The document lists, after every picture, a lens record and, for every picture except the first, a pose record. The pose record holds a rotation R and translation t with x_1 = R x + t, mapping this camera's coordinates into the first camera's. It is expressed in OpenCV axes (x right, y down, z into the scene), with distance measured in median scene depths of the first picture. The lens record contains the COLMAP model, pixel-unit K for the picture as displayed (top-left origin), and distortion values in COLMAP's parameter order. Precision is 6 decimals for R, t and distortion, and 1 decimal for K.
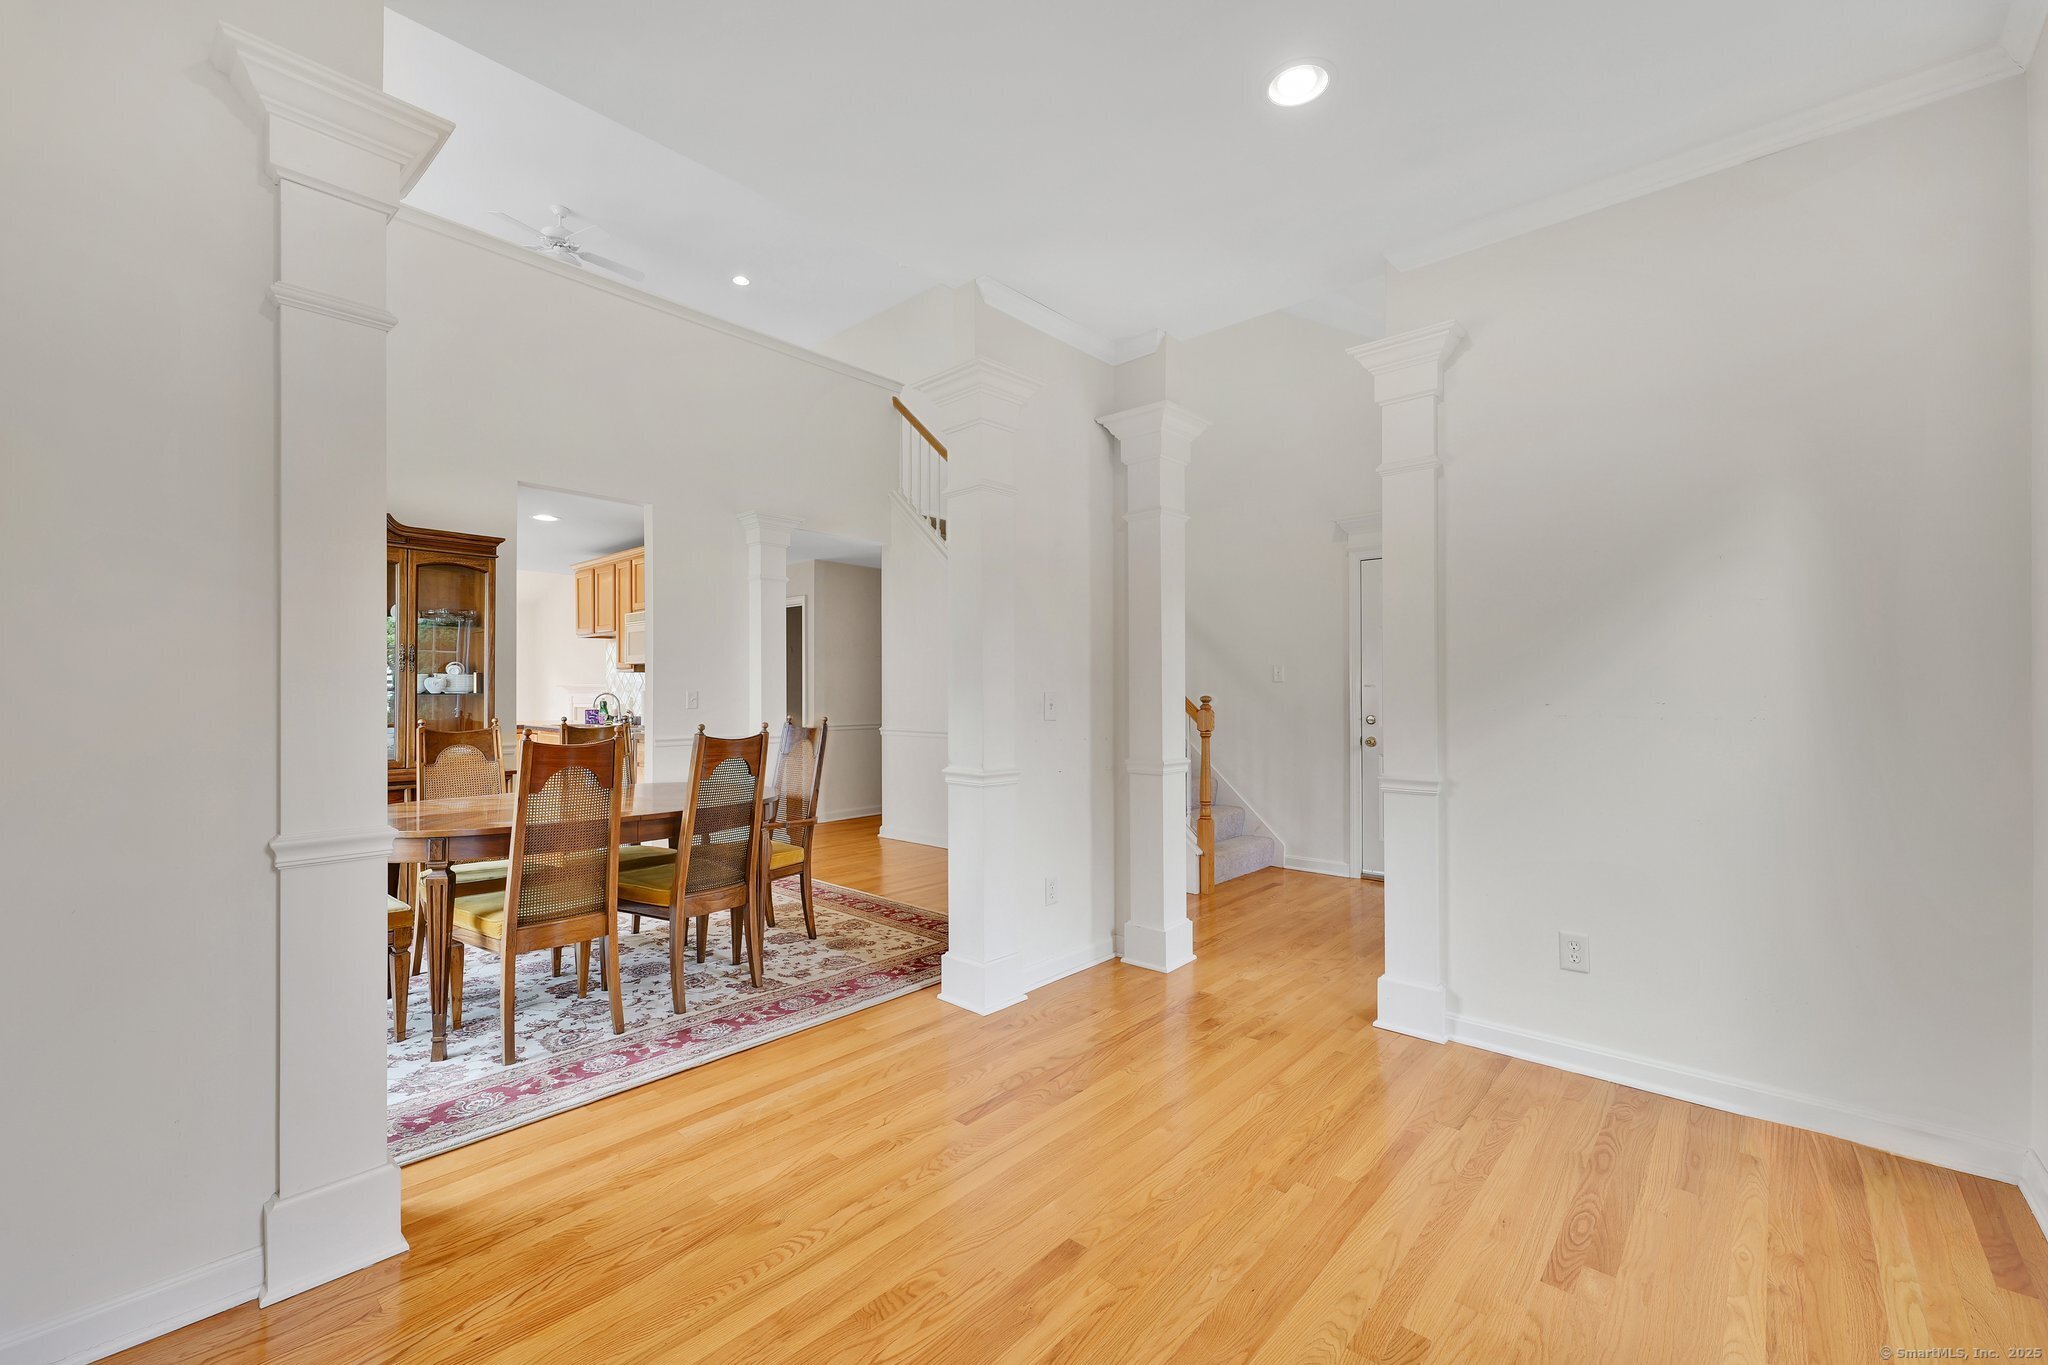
lens RADIAL K [[831.6, 0, 1057.6], [0, 831.6, 690.0], [0, 0, 1]] dist [0.003296, -0.000364]
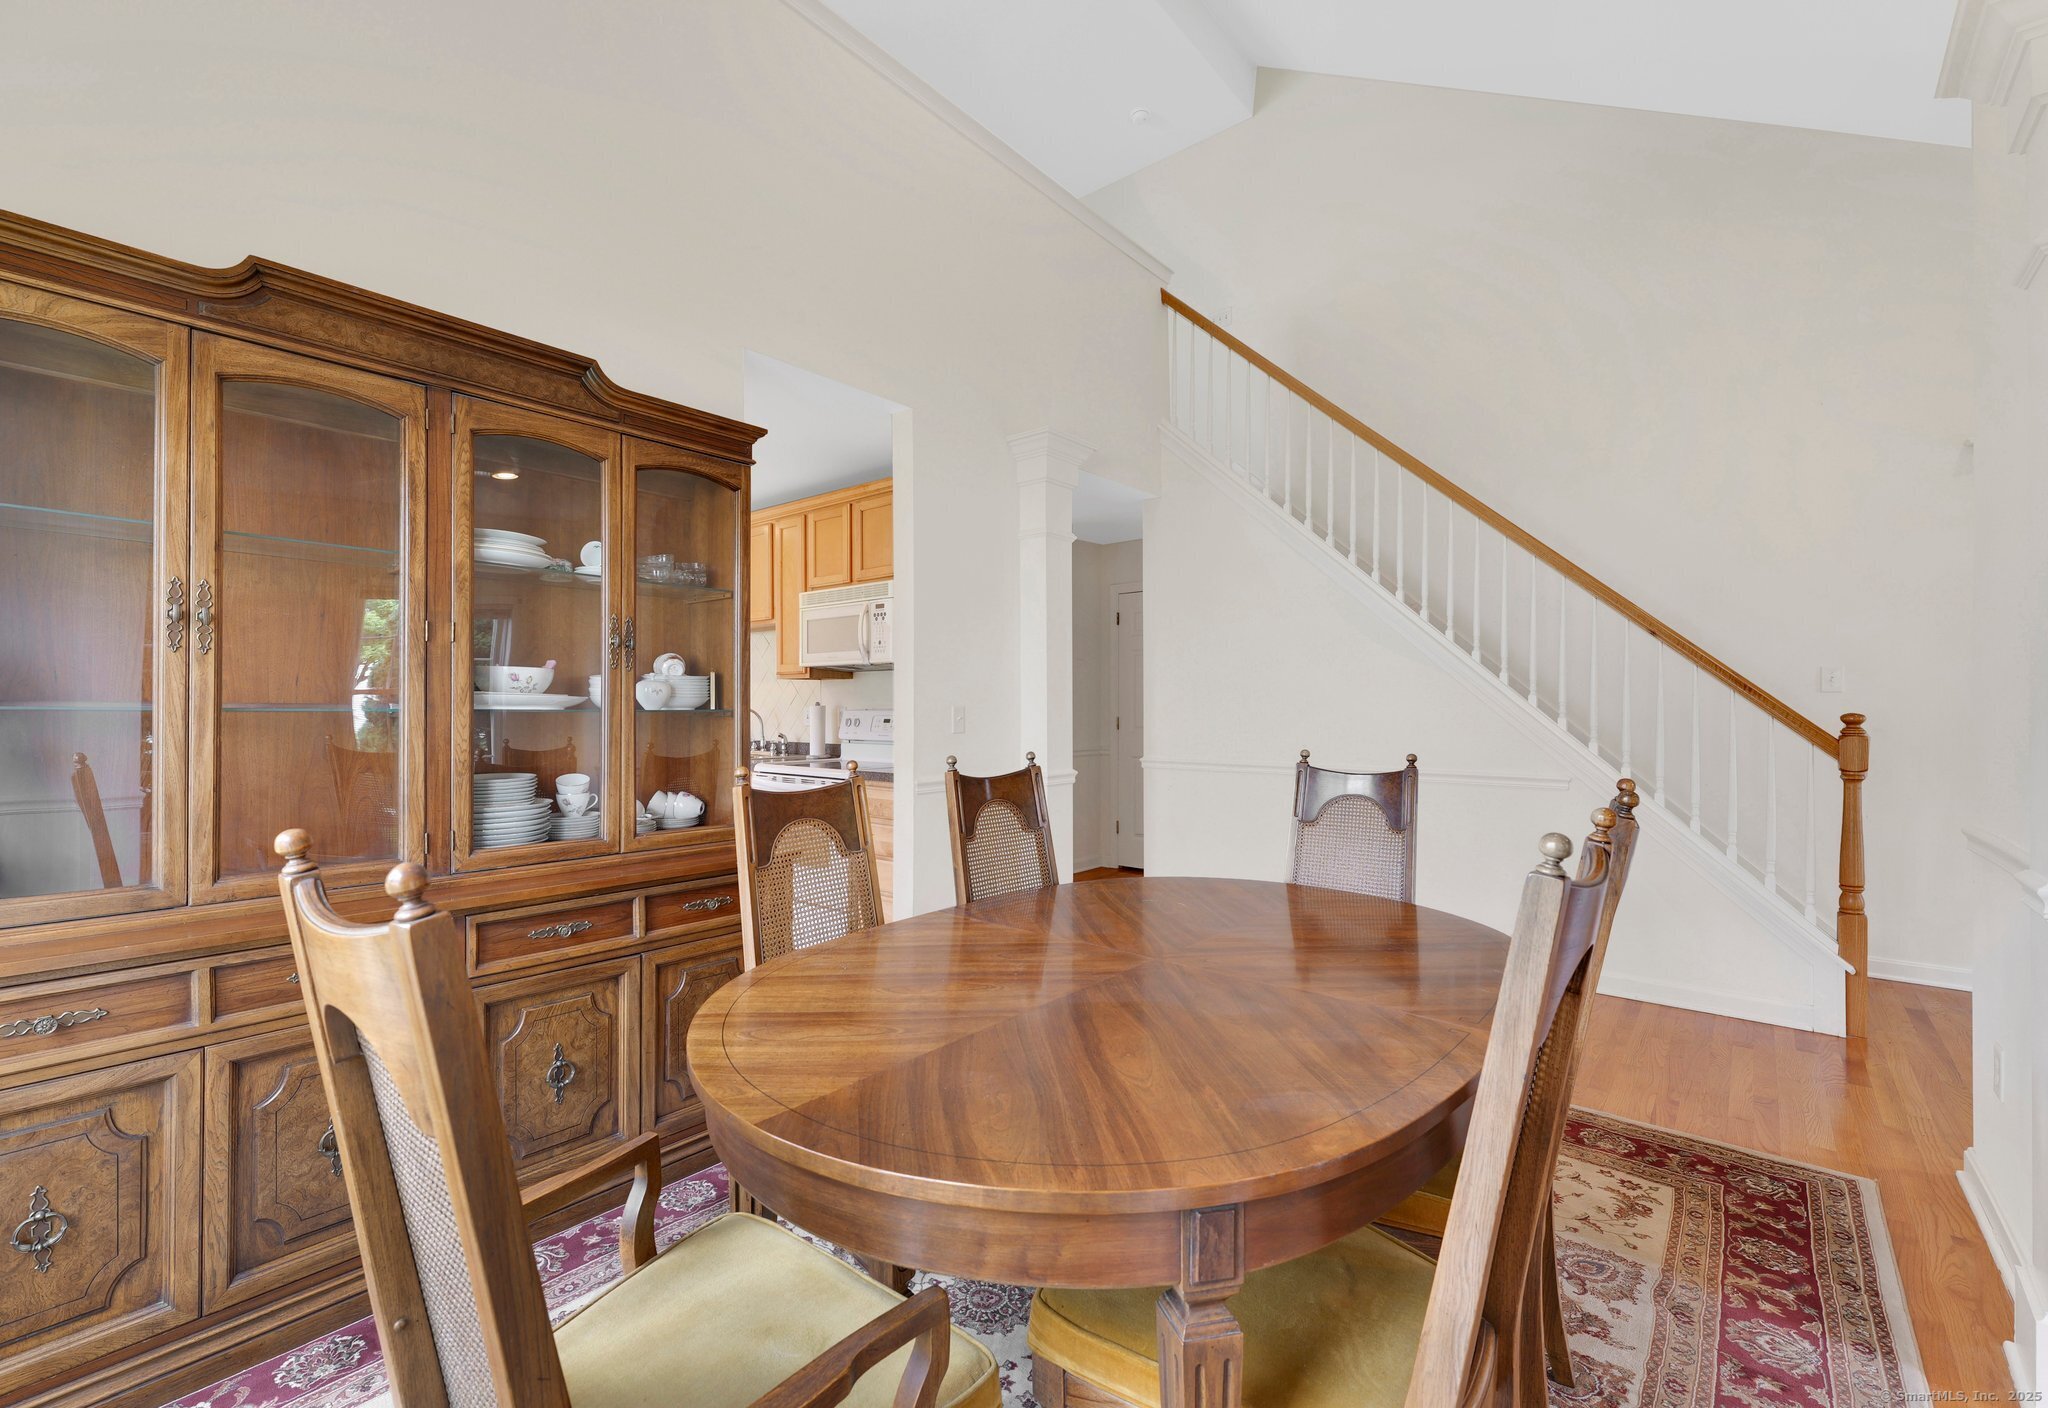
lens RADIAL K [[902.2, 0, 1102.9], [0, 902.2, 709.2], [0, 0, 1]] dist [0.021844, 0.000205]
pose [[0.999474, 0.000893, 0.032419, -0.447334], [-0.001092, 0.999981, 0.006138, -0.000548], [-0.032413, -0.006170, 0.999456, 0.378462]]
